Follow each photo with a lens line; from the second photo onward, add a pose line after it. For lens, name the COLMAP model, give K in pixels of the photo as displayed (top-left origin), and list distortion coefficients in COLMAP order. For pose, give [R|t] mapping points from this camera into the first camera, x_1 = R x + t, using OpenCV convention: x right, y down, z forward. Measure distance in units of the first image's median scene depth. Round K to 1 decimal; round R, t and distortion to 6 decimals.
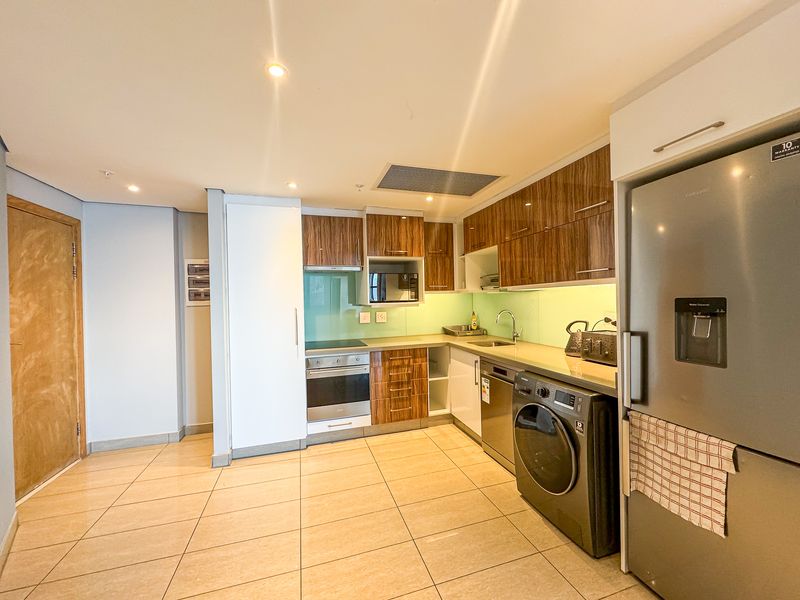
lens RADIAL K [[318.2, 0, 400.0], [0, 318.2, 300.0], [0, 0, 1]] dist [-0.002187, -0.000248]
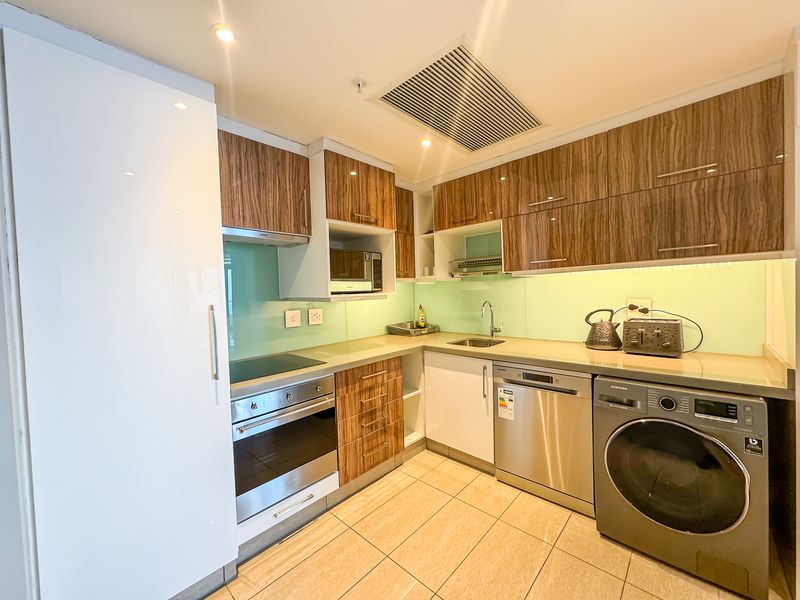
lens RADIAL K [[318.2, 0, 400.0], [0, 318.2, 300.0], [0, 0, 1]] dist [-0.002187, -0.000248]
pose [[0.873186, -0.020737, 0.486947, -0.280352], [0.015351, 0.999769, 0.015049, 0.012923], [-0.487146, -0.005666, 0.873302, 0.384746]]
